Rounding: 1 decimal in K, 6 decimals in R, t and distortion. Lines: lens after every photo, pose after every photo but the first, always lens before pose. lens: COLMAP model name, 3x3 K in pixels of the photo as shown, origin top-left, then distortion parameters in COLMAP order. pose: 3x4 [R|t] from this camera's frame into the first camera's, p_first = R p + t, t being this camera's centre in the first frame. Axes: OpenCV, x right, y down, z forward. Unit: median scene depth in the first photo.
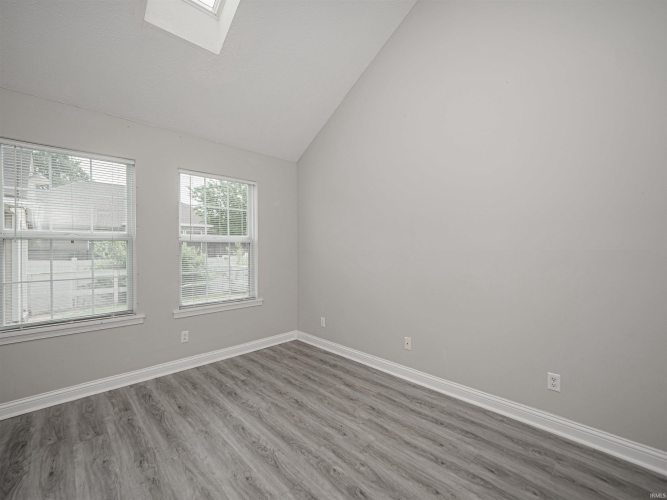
lens RADIAL K [[291.2, 0, 336.1], [0, 291.2, 252.3], [0, 0, 1]] dist [-0.002950, -0.000171]
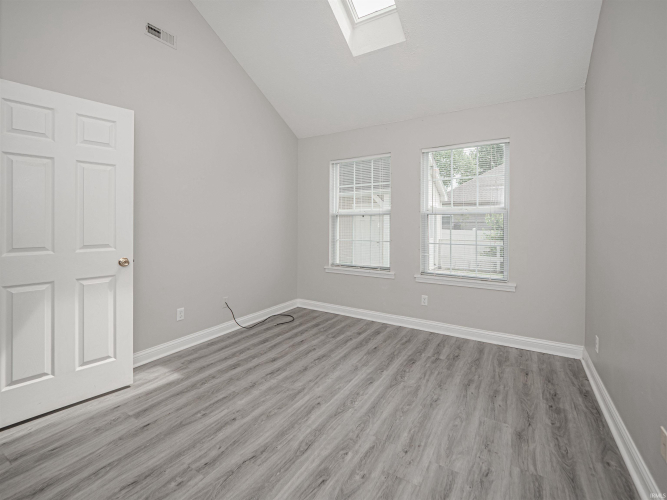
lens RADIAL K [[291.2, 0, 324.2], [0, 291.2, 235.7], [0, 0, 1]] dist [-0.002950, -0.000171]
pose [[0.262418, 0.058505, -0.963179, 0.520592], [-0.021979, 0.998264, 0.054648, -0.010250], [0.964704, 0.006830, 0.263248, 0.410423]]
